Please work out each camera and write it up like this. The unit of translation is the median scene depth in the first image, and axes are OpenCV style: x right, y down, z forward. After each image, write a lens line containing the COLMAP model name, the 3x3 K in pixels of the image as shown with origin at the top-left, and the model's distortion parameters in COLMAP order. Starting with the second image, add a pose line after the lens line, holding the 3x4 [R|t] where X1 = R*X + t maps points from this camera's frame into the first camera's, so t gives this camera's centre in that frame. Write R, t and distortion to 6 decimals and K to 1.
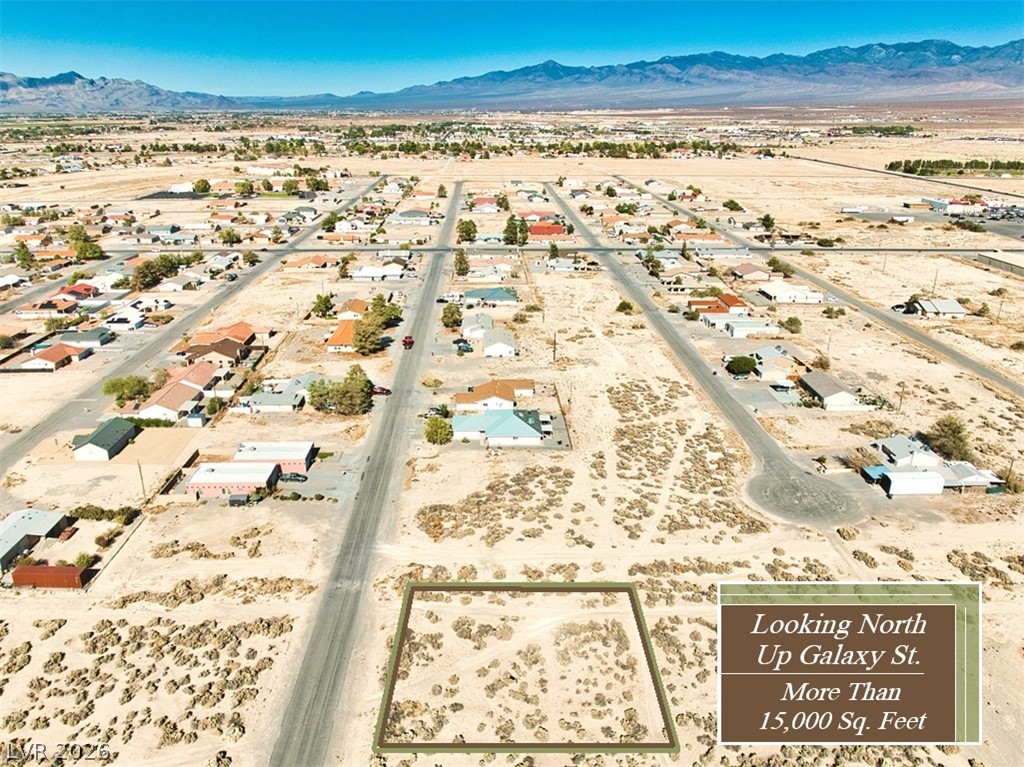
lens RADIAL K [[732.3, 0, 512.1], [0, 732.3, 476.7], [0, 0, 1]] dist [-0.022444, -0.016125]
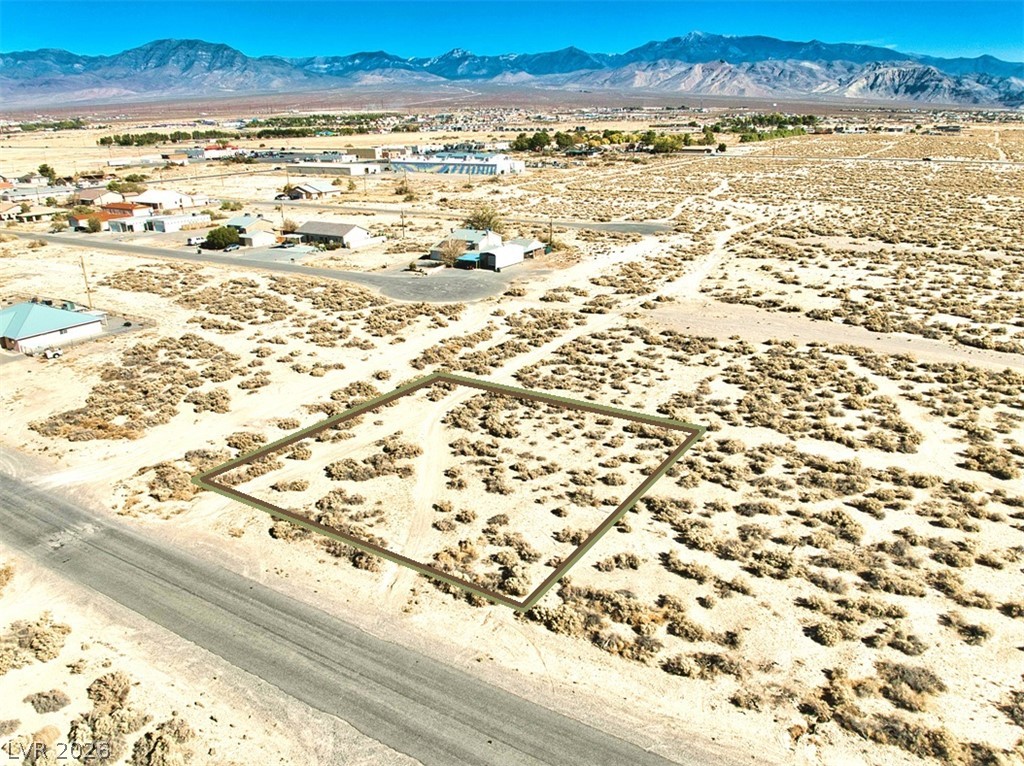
lens RADIAL K [[732.3, 0, 519.5], [0, 732.3, 438.5], [0, 0, 1]] dist [-0.022444, -0.016125]
pose [[0.543874, -0.348305, 0.763469, -0.172333], [0.388741, 0.910860, 0.138619, 0.059127], [-0.743694, 0.221401, 0.630794, 0.198456]]
